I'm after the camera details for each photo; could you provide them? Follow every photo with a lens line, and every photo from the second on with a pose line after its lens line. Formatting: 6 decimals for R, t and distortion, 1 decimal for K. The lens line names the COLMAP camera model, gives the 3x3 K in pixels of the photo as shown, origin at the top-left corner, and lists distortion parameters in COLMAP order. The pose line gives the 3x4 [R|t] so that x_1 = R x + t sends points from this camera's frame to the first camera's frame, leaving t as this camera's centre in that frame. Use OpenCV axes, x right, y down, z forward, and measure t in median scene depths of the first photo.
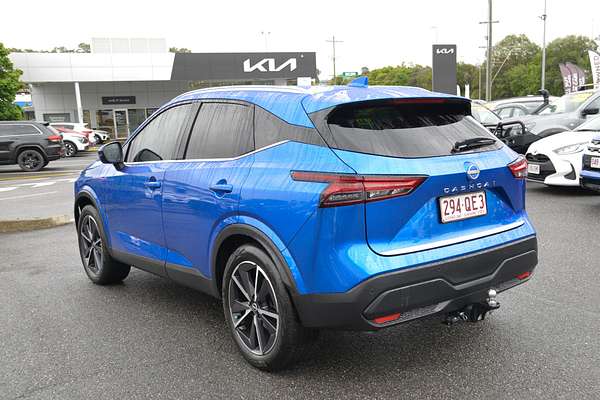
lens RADIAL K [[635.7, 0, 301.1], [0, 635.7, 202.0], [0, 0, 1]] dist [0.056953, 0.000000]
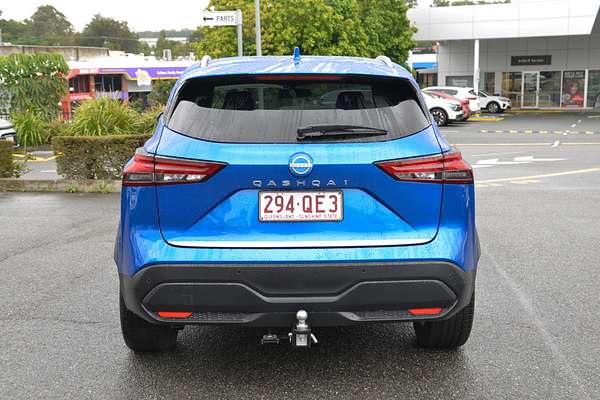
lens RADIAL K [[778.0, 0, 300.4], [0, 778.0, 199.3], [0, 0, 1]] dist [0.105134, 0.000000]
pose [[0.790384, 0.116642, -0.601405, 0.836095], [-0.104988, 0.992973, 0.054607, -0.055359], [0.603548, 0.019980, 0.797076, 0.190905]]
